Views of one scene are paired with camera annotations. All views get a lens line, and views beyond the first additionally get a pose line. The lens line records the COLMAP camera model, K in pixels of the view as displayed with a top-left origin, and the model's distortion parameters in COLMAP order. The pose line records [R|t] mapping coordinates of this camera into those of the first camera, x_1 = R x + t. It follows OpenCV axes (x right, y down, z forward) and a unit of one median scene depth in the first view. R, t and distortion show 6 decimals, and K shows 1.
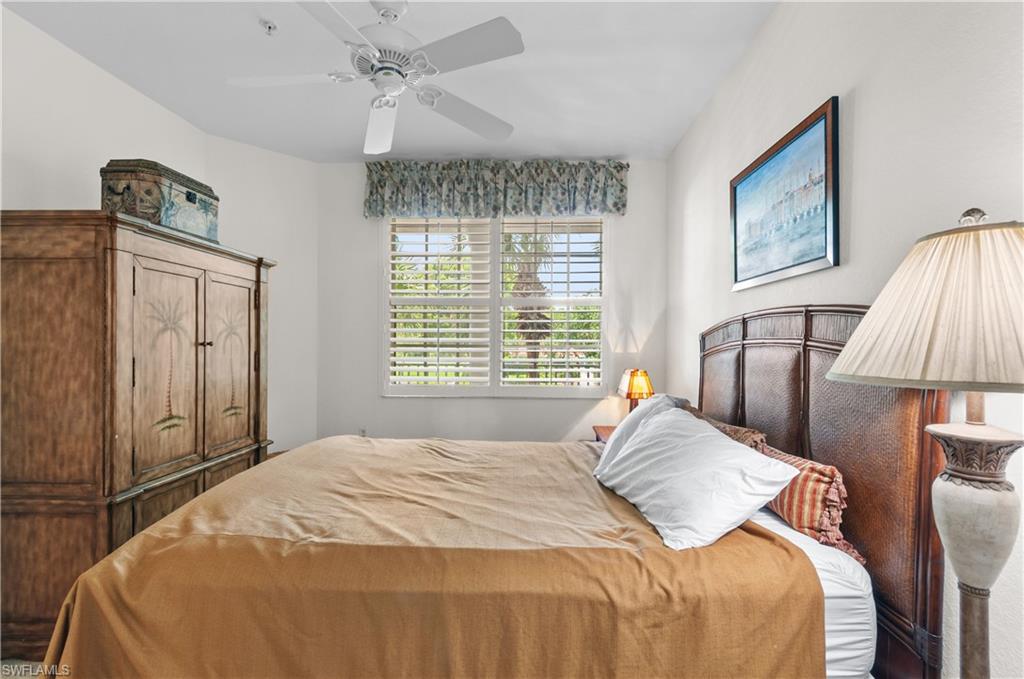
lens RADIAL K [[451.3, 0, 515.5], [0, 451.3, 340.6], [0, 0, 1]] dist [0.003783, 0.000724]
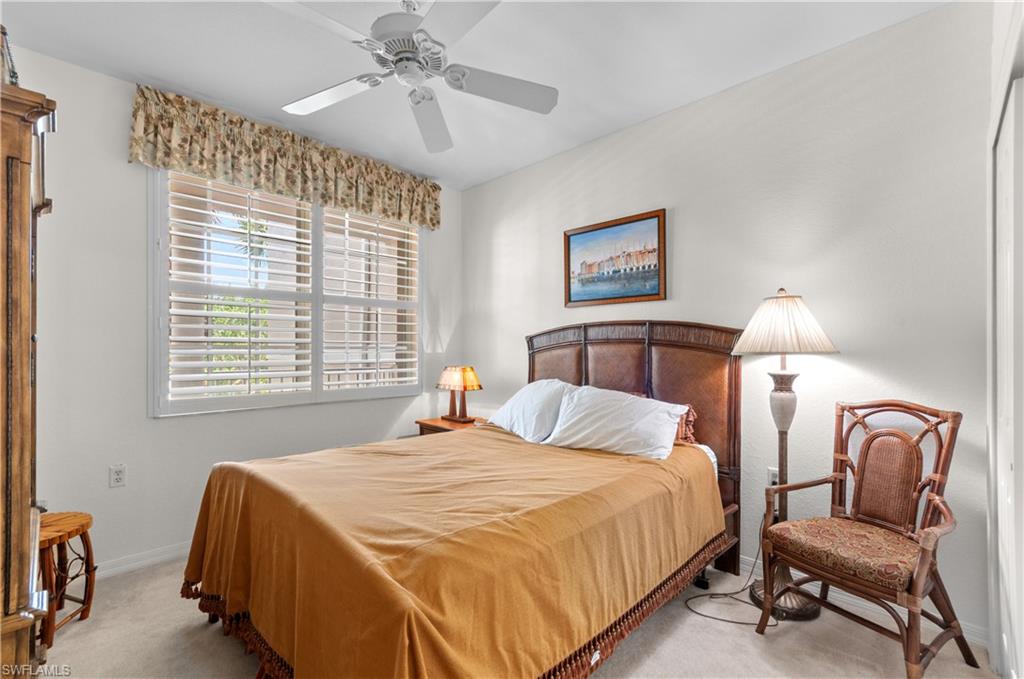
lens RADIAL K [[451.3, 0, 521.8], [0, 451.3, 345.8], [0, 0, 1]] dist [0.003783, 0.000724]
pose [[0.664457, 0.002056, 0.747323, -0.464627], [-0.000591, 0.999997, -0.002226, 0.011689], [-0.747326, 0.001037, 0.664457, 0.093058]]
